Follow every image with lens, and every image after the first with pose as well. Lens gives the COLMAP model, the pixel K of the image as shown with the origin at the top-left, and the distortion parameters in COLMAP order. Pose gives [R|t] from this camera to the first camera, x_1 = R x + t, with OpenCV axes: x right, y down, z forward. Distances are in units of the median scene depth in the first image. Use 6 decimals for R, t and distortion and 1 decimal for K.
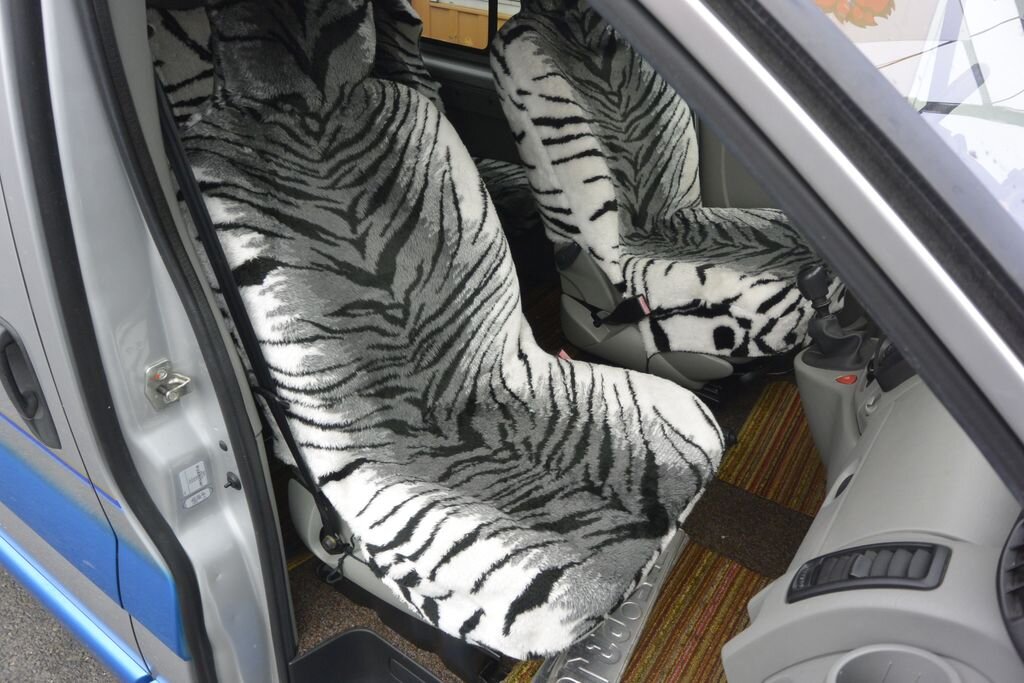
lens RADIAL K [[783.1, 0, 506.4], [0, 783.1, 347.3], [0, 0, 1]] dist [0.001506, 0.003776]
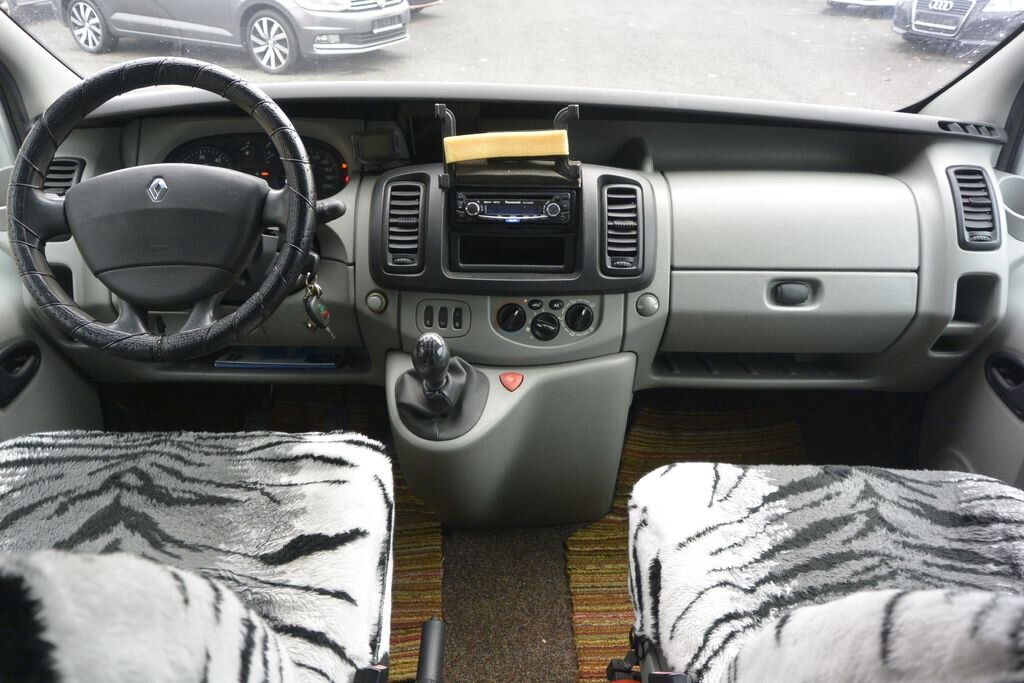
lens RADIAL K [[827.8, 0, 505.6], [0, 827.8, 342.0], [0, 0, 1]] dist [-0.018466, 0.028534]
pose [[-0.575204, -0.437726, 0.691041, -0.170078], [0.412445, 0.574347, 0.707117, -0.636851], [-0.706420, 0.691753, -0.149829, 1.134219]]
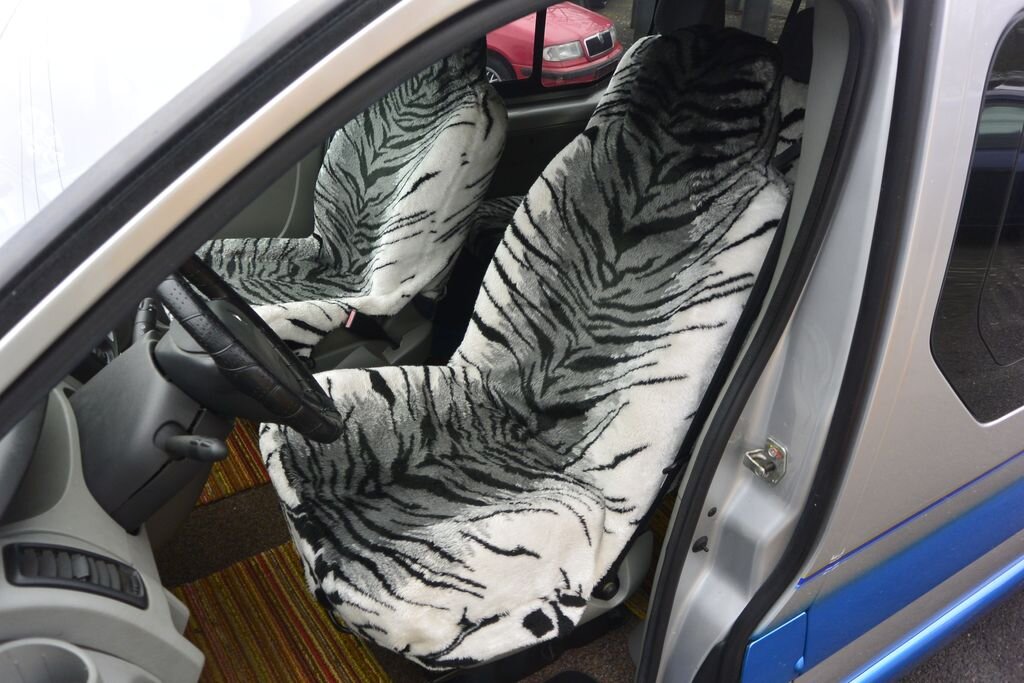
lens RADIAL K [[783.1, 0, 506.4], [0, 783.1, 347.3], [0, 0, 1]] dist [0.001506, 0.003776]
pose [[-0.384486, 0.432903, -0.815331, 1.114575], [-0.540657, 0.610291, 0.578994, -0.885389], [0.748238, 0.663430, -0.000596, 1.363401]]
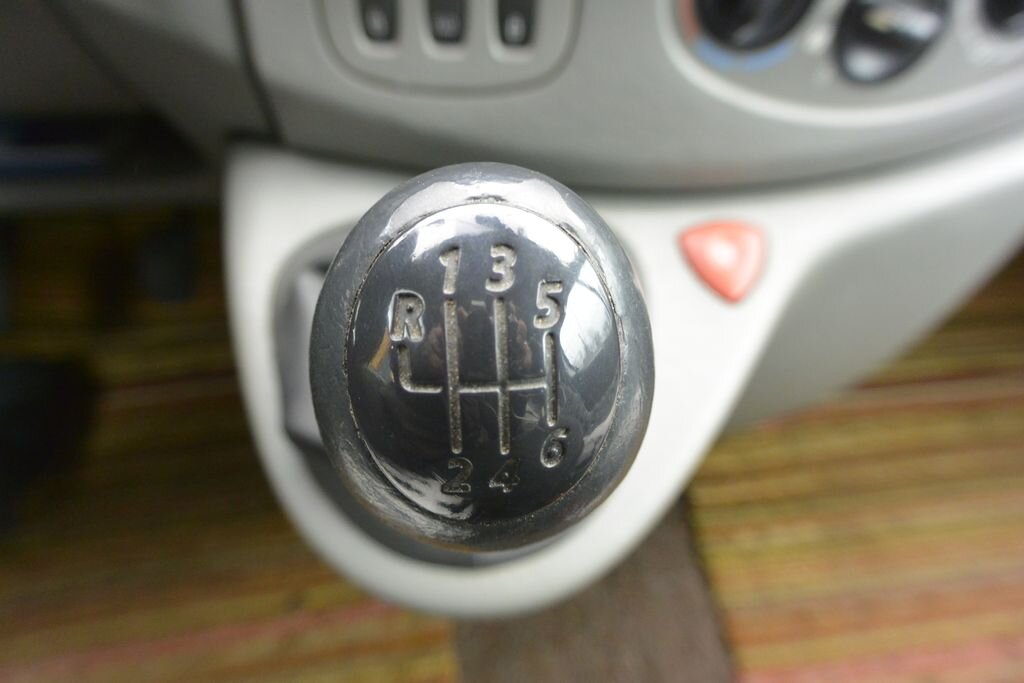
lens RADIAL K [[783.1, 0, 506.4], [0, 783.1, 347.3], [0, 0, 1]] dist [0.001506, 0.003776]
pose [[-0.654807, -0.624226, 0.426109, 0.378661], [0.366396, 0.230931, 0.901346, -0.171632], [-0.661046, 0.746332, 0.077499, 1.064690]]
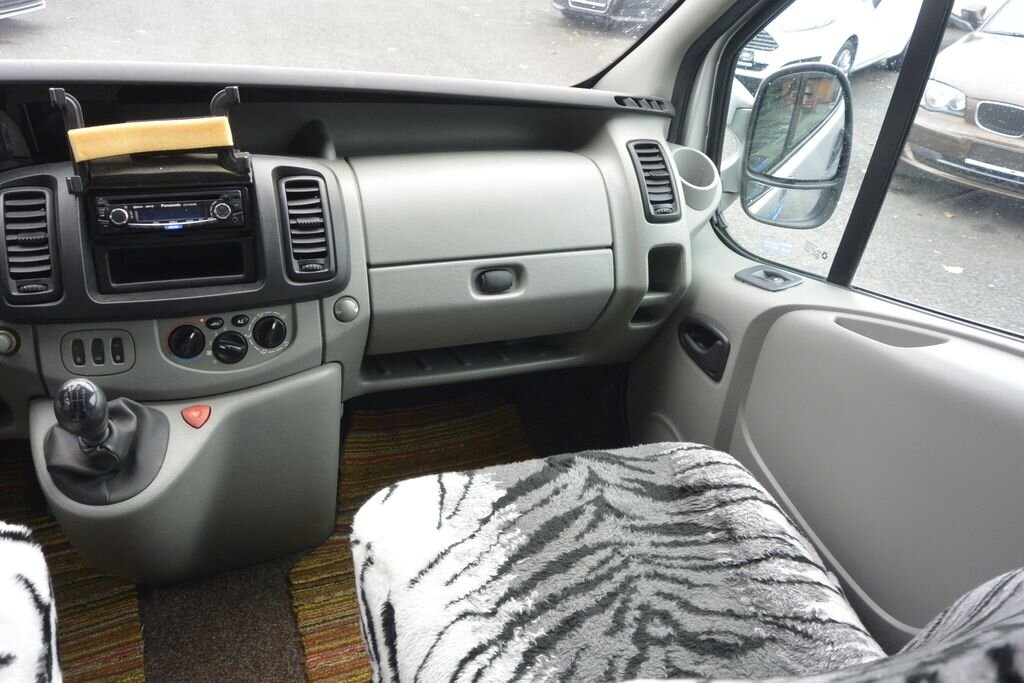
lens RADIAL K [[827.8, 0, 505.6], [0, 827.8, 342.0], [0, 0, 1]] dist [-0.018466, 0.028534]
pose [[-0.818687, -0.372391, 0.437122, -0.109491], [0.209286, 0.515367, 0.831021, -0.580187], [-0.534743, 0.771830, -0.343988, 1.080021]]
